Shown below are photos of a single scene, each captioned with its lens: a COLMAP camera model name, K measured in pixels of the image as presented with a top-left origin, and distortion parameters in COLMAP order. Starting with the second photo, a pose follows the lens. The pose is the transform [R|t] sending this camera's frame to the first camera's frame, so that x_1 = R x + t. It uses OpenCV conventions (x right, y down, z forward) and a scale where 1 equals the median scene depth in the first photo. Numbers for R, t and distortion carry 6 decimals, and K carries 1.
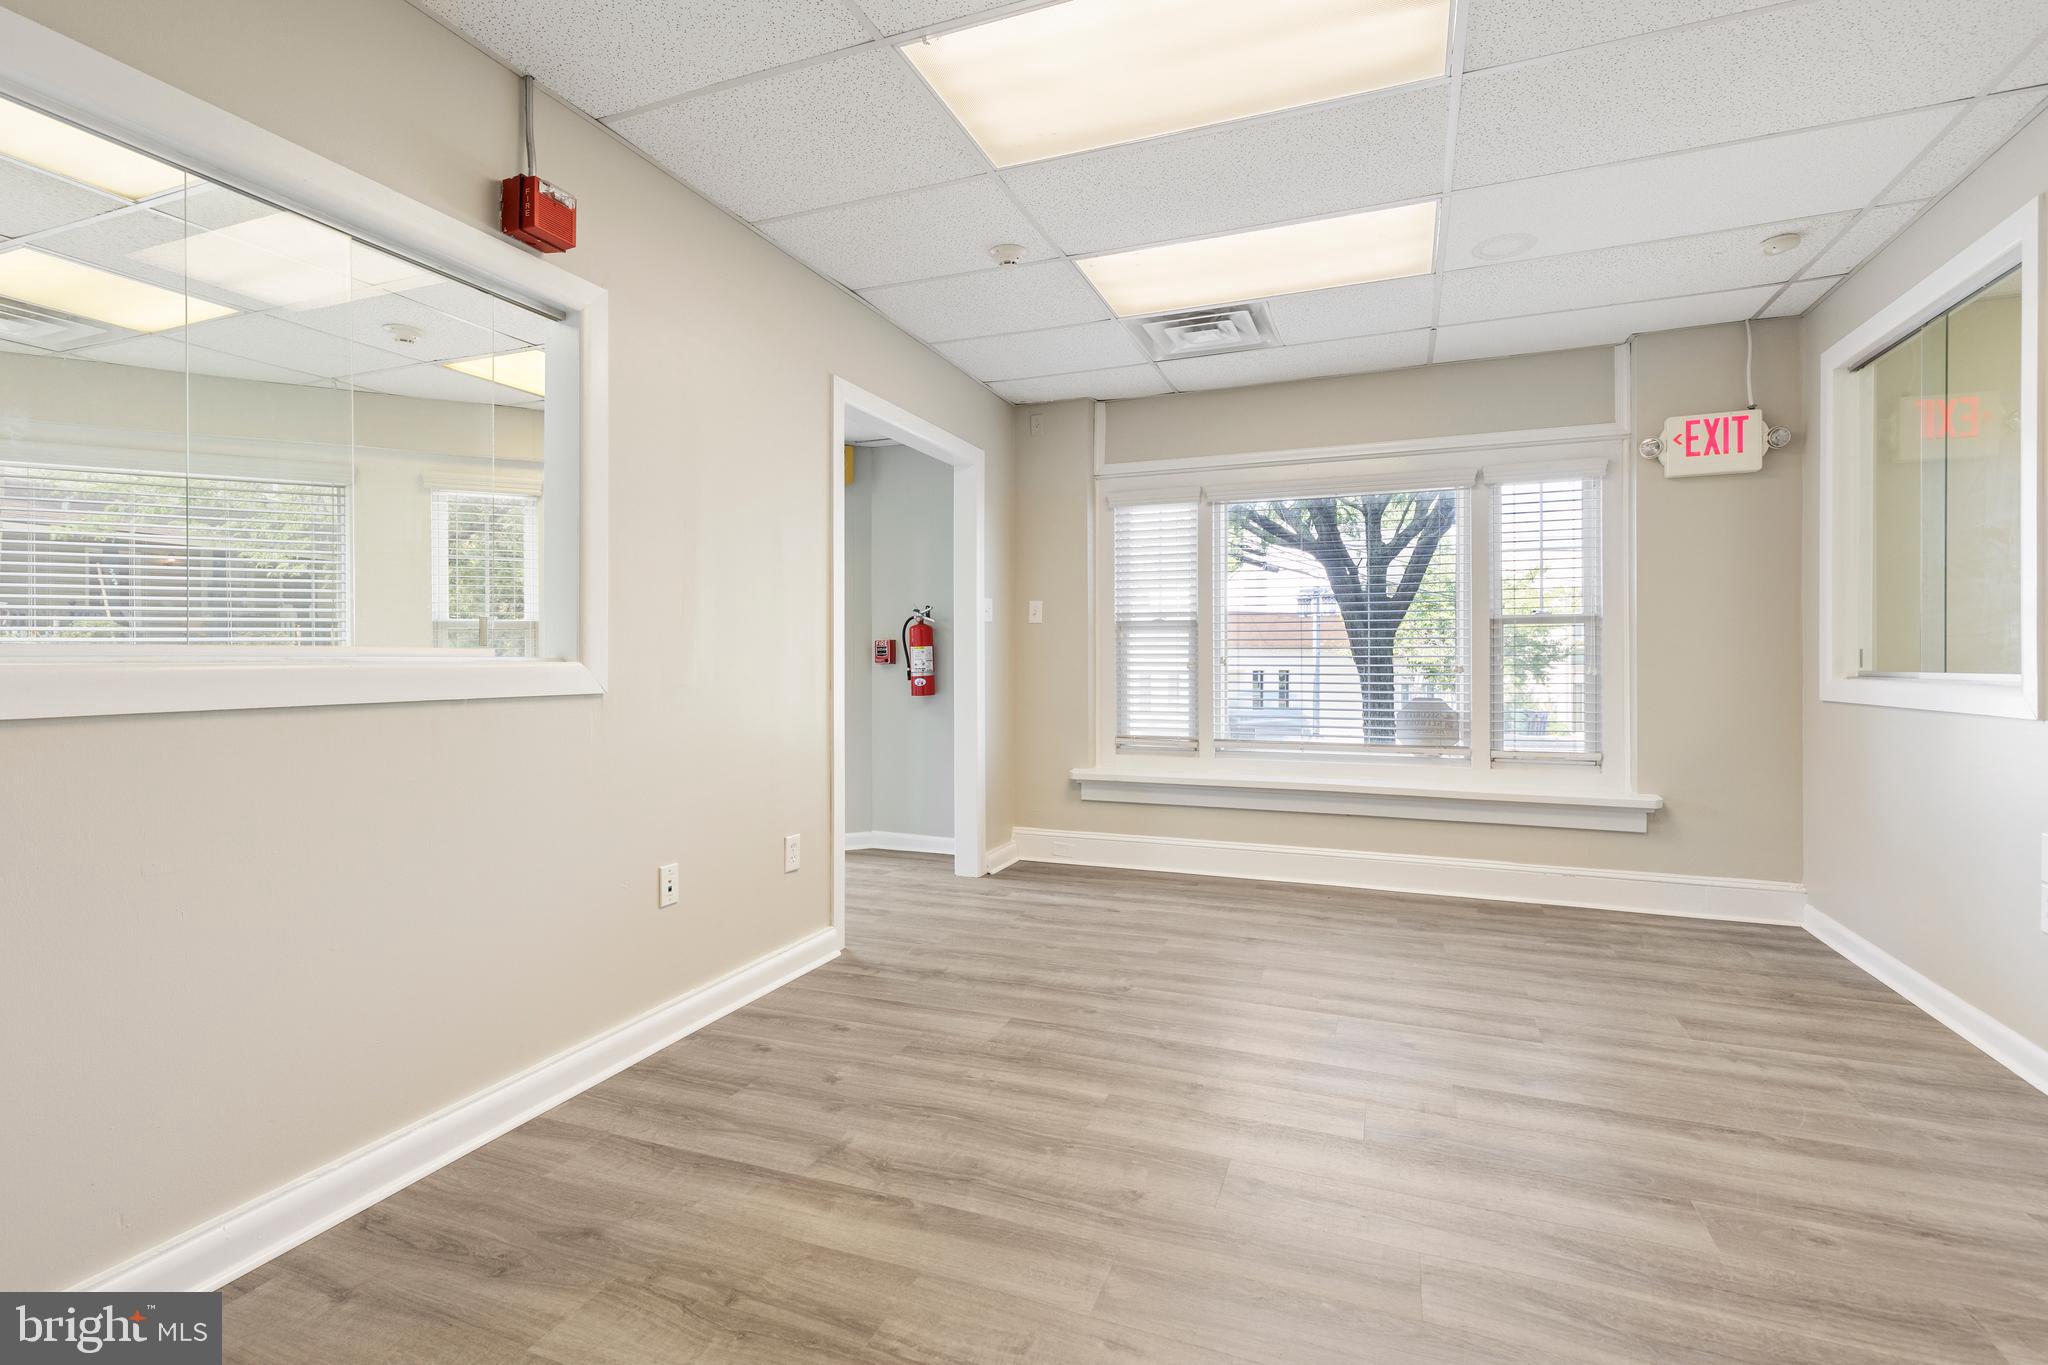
lens RADIAL K [[937.5, 0, 1036.7], [0, 937.5, 677.7], [0, 0, 1]] dist [0.010843, -0.001907]
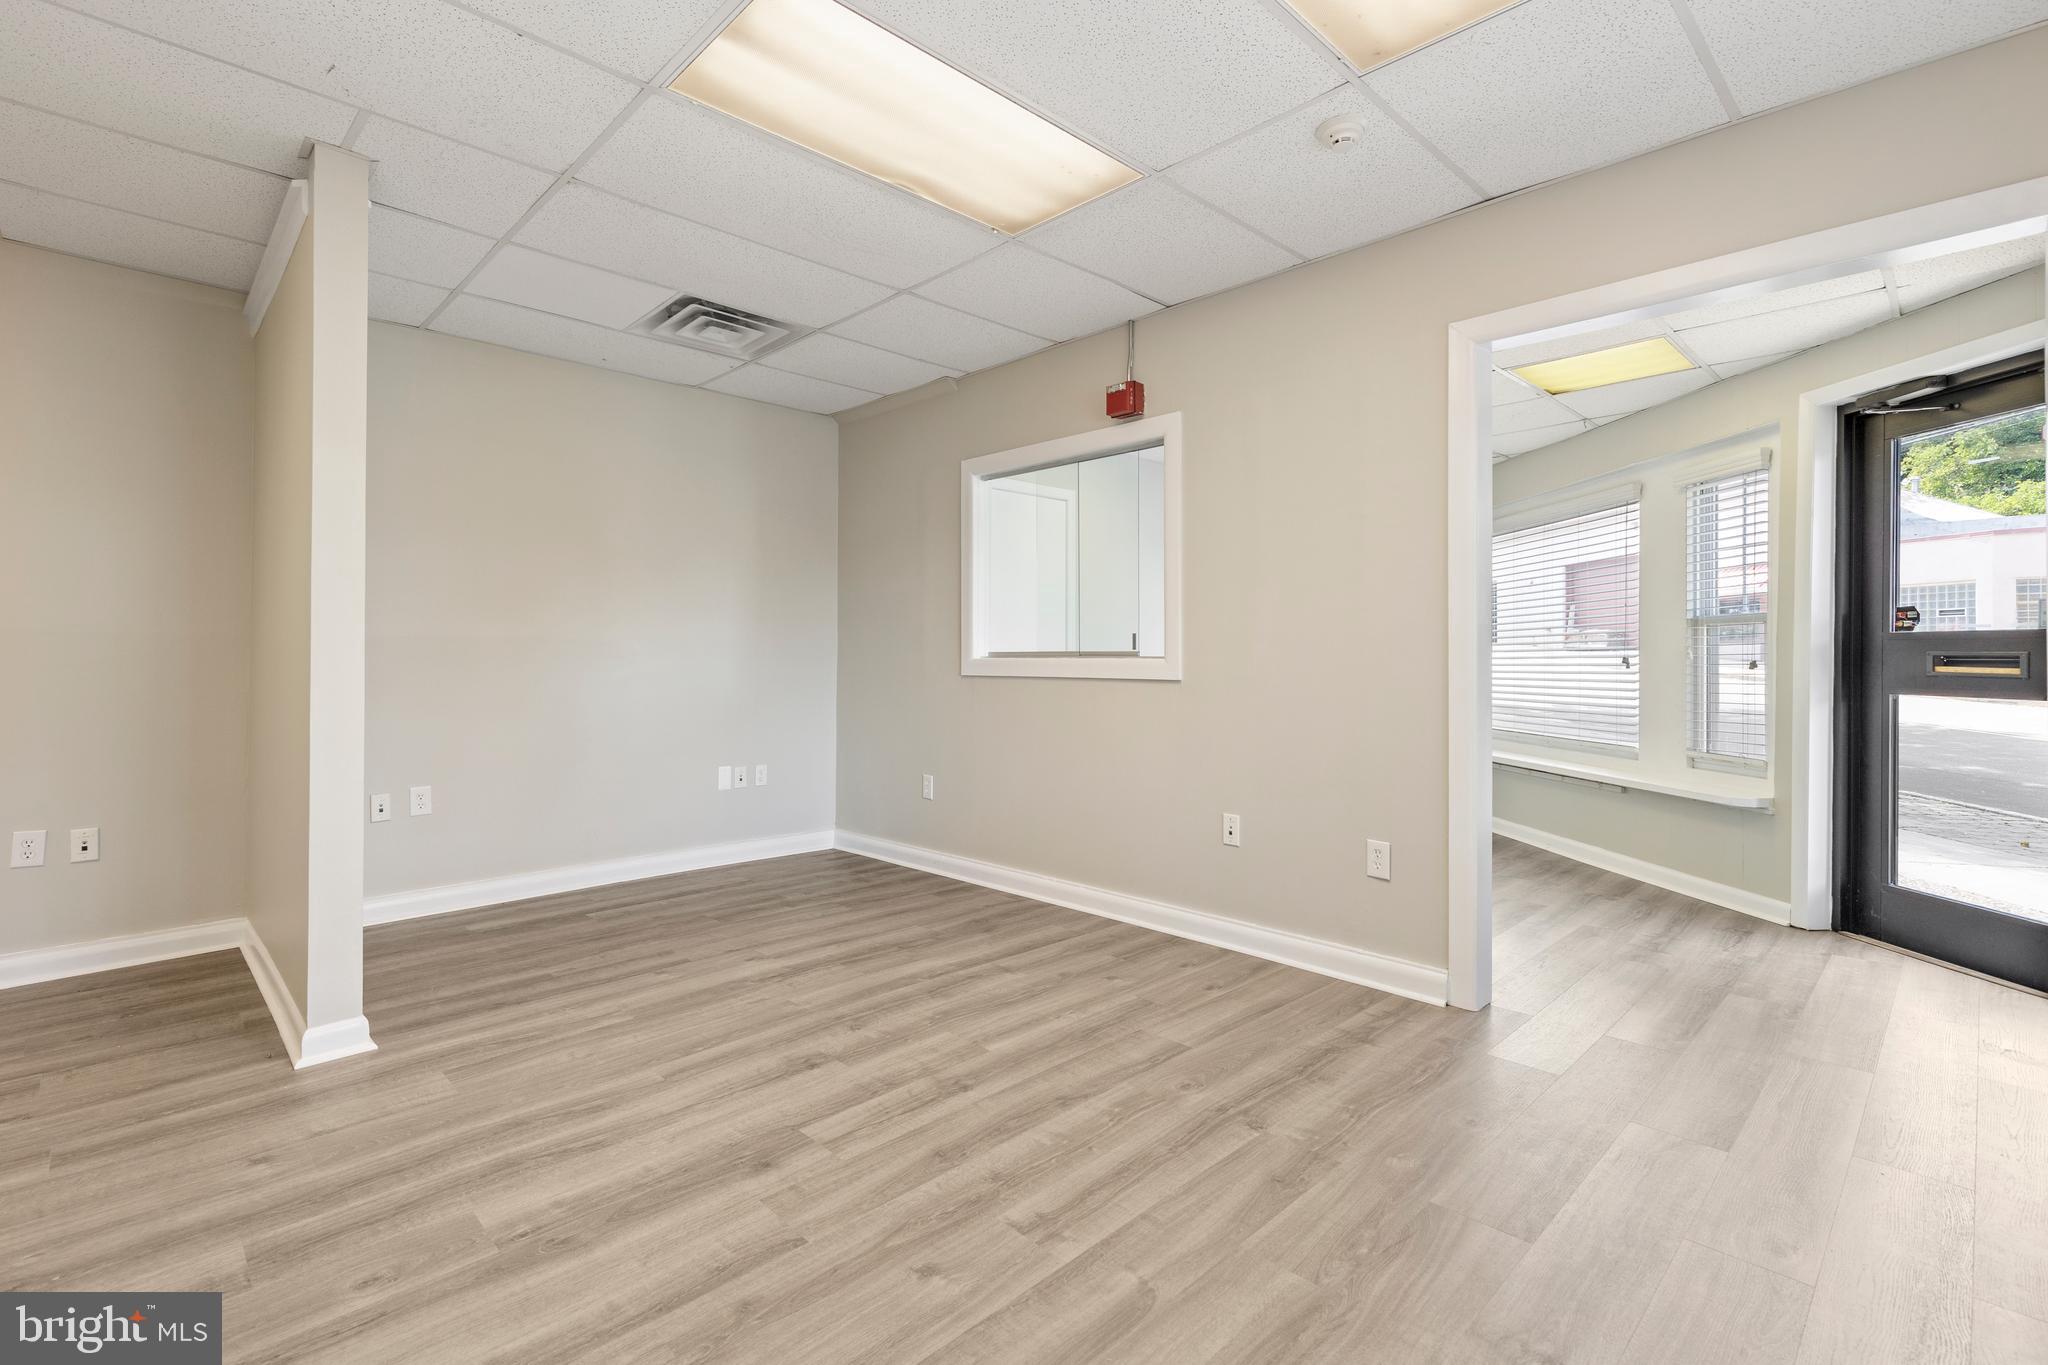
lens RADIAL K [[937.5, 0, 1021.4], [0, 937.5, 660.9], [0, 0, 1]] dist [0.010843, -0.001907]
pose [[-0.422204, 0.006367, -0.906479, 1.081007], [-0.017238, 0.999738, 0.015050, -0.033902], [0.906337, 0.021980, -0.421983, 1.517863]]
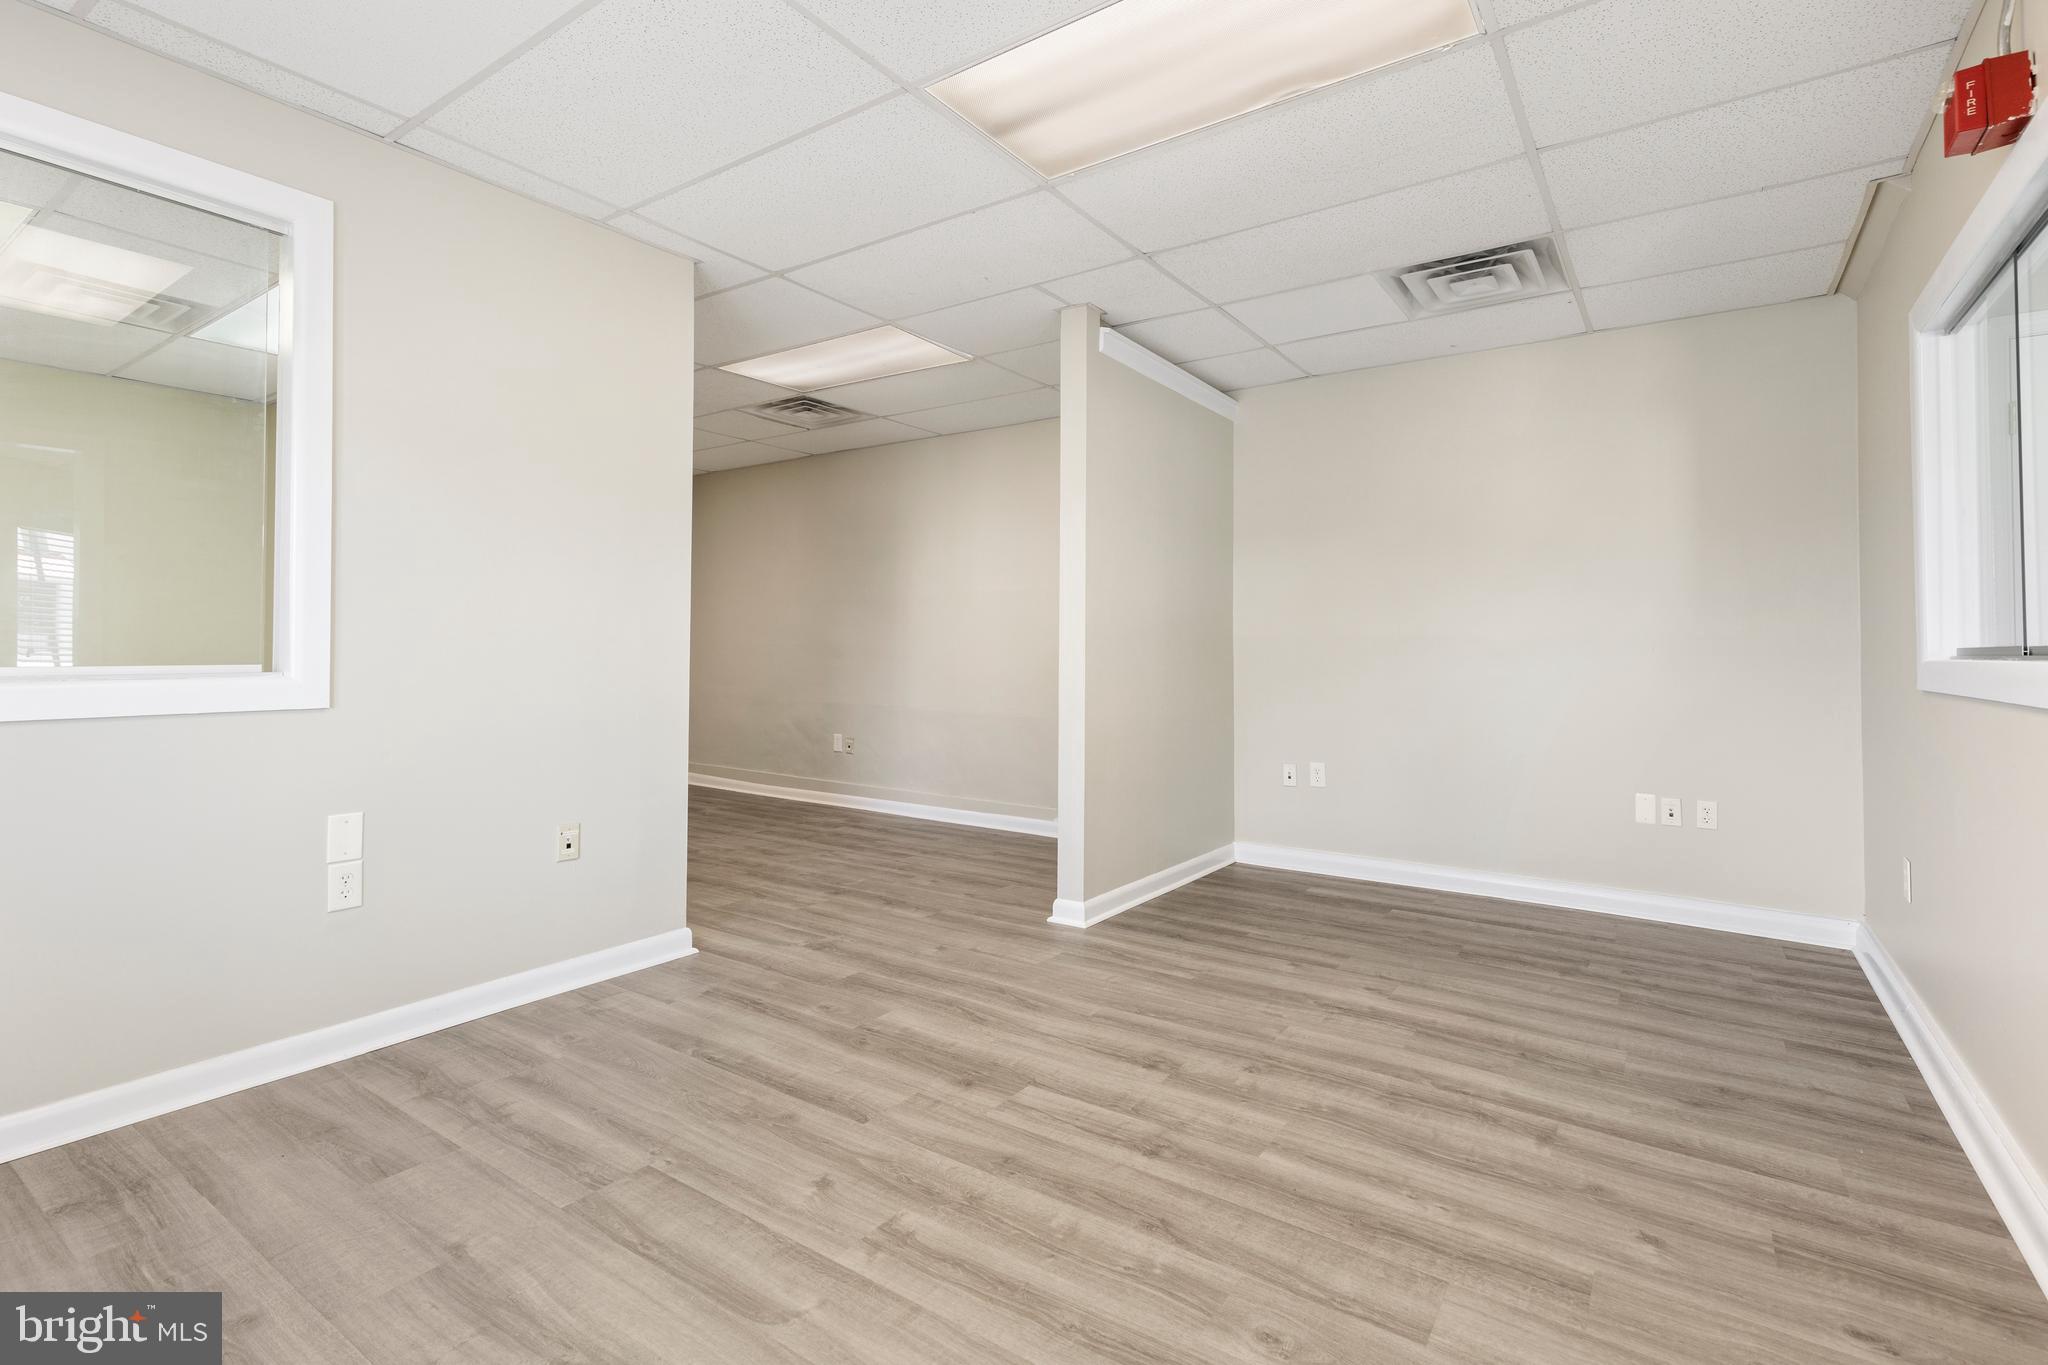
lens RADIAL K [[937.5, 0, 1031.9], [0, 937.5, 641.8], [0, 0, 1]] dist [0.010843, -0.001907]
pose [[-0.972234, -0.001869, 0.234004, 0.079210], [0.000503, 0.999949, 0.010072, -0.040353], [-0.234011, 0.009910, -0.972183, 1.921220]]
